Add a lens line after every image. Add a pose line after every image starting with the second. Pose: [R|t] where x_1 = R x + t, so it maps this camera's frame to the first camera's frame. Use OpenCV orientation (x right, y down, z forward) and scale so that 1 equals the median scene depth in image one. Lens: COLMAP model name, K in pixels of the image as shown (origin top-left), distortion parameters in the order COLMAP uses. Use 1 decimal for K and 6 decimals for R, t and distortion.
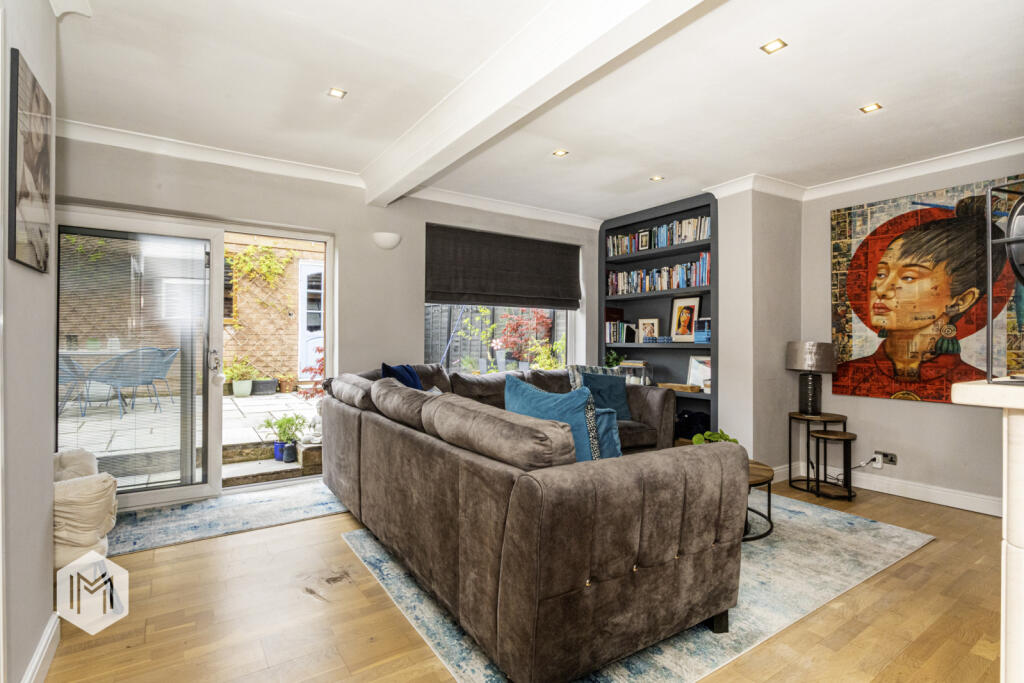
lens RADIAL K [[489.9, 0, 512.0], [0, 489.9, 341.5], [0, 0, 1]] dist [-0.016203, 0.000762]
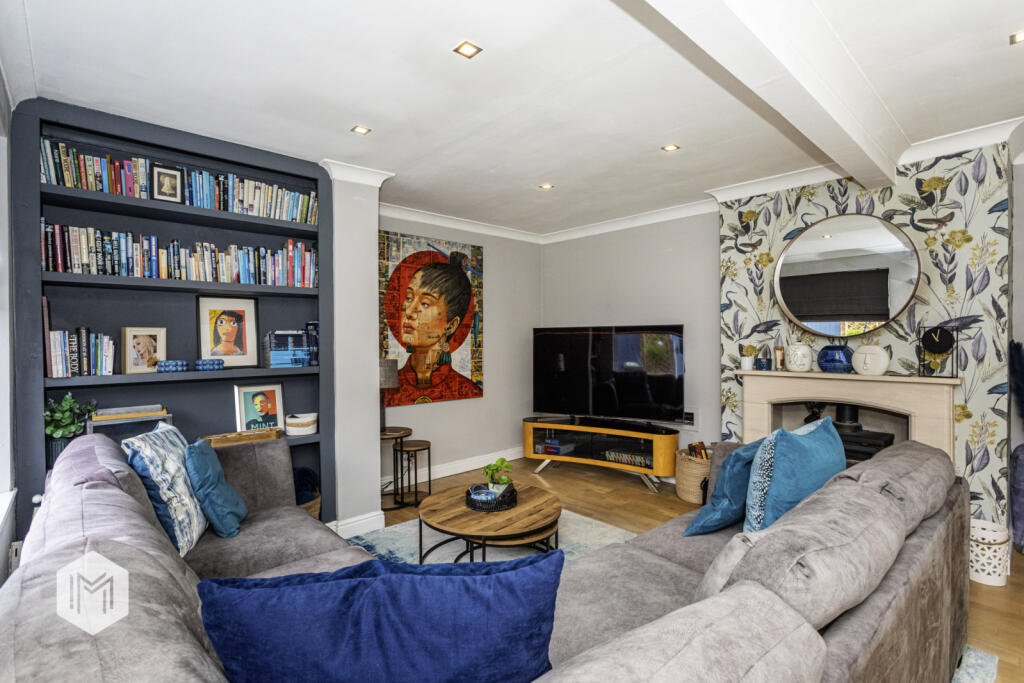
lens RADIAL K [[489.9, 0, 512.0], [0, 489.9, 341.5], [0, 0, 1]] dist [-0.016203, 0.000762]
pose [[-0.151968, -0.011911, 0.988314, -0.429460], [0.003572, 0.999914, 0.012600, -0.048458], [-0.988379, 0.005445, -0.151913, 0.928469]]
